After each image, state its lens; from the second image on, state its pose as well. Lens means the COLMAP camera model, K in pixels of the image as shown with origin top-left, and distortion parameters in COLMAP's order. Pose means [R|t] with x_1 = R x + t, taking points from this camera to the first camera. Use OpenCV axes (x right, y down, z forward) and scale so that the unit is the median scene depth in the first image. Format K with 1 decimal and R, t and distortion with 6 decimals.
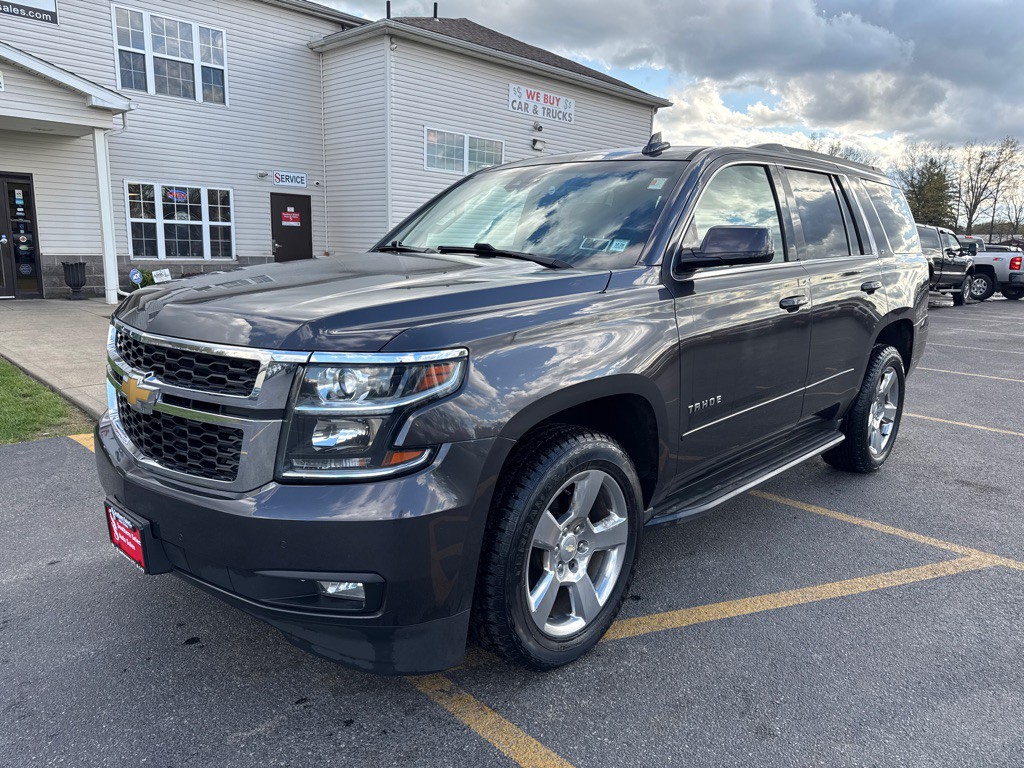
lens RADIAL K [[725.6, 0, 514.4], [0, 725.6, 378.7], [0, 0, 1]] dist [0.035122, -0.027825]
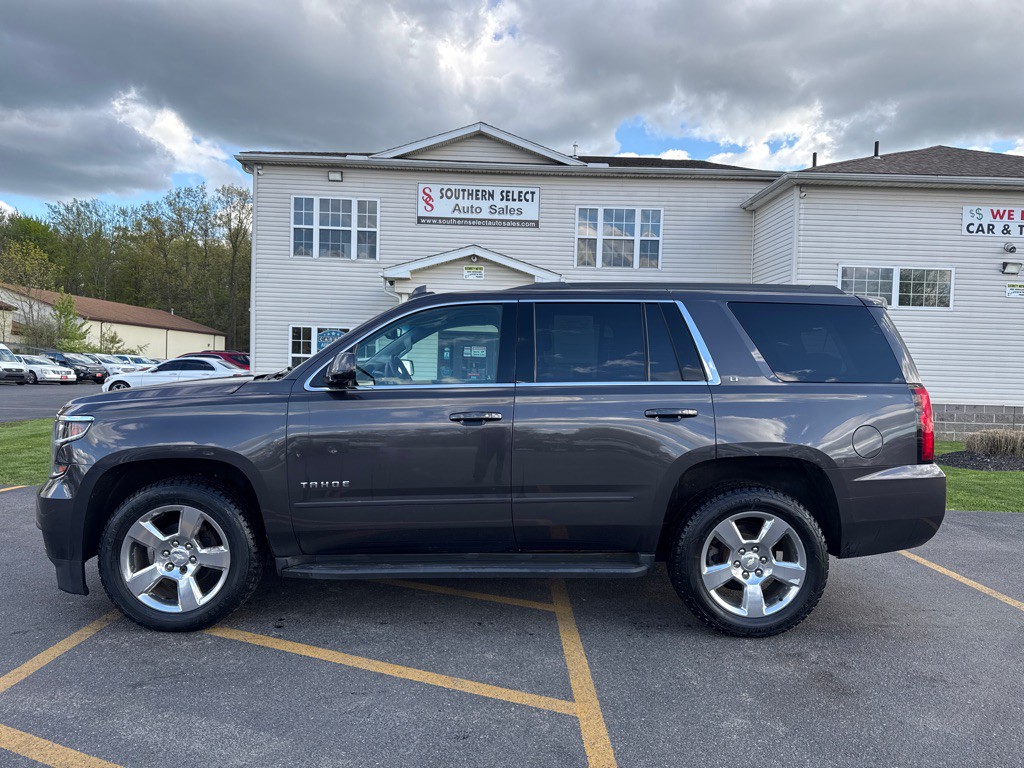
lens RADIAL K [[725.6, 0, 510.9], [0, 725.6, 384.0], [0, 0, 1]] dist [0.035122, -0.027825]
pose [[0.705121, 0.002846, -0.709082, 0.268597], [-0.136483, 0.981838, -0.131779, -0.003147], [0.695828, 0.189698, 0.692703, 0.054455]]
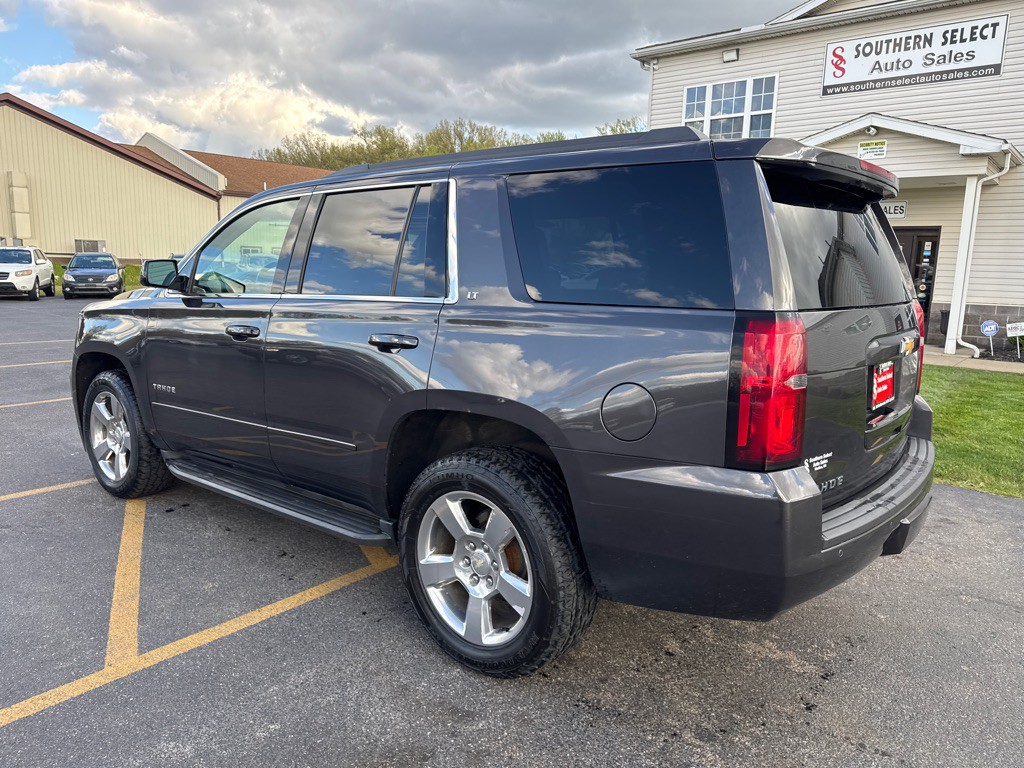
lens RADIAL K [[725.6, 0, 506.9], [0, 725.6, 378.7], [0, 0, 1]] dist [0.035122, -0.027825]
pose [[0.067637, 0.131087, -0.989061, 0.313386], [-0.202552, 0.972491, 0.115039, -0.051211], [0.976933, 0.192556, 0.092328, 0.282104]]
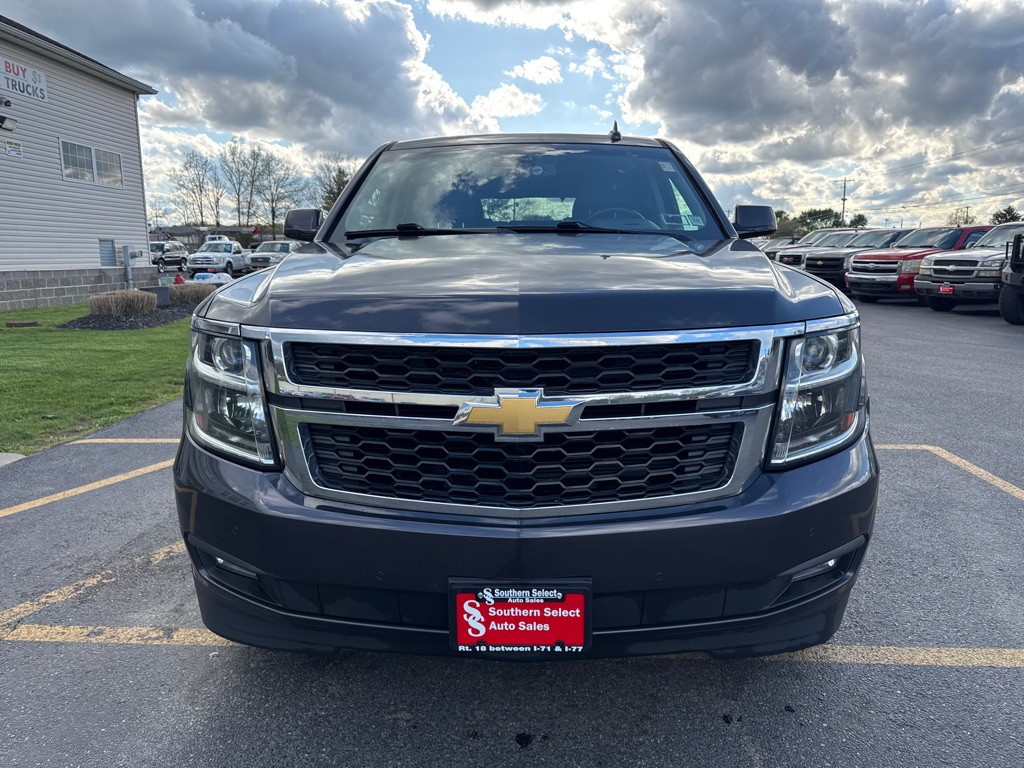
lens RADIAL K [[725.6, 0, 512.7], [0, 725.6, 385.0], [0, 0, 1]] dist [0.035122, -0.027825]
pose [[0.739515, -0.152246, 0.655697, -0.154619], [0.149367, 0.986917, 0.060691, -0.003721], [-0.656359, 0.053058, 0.752581, 0.049928]]
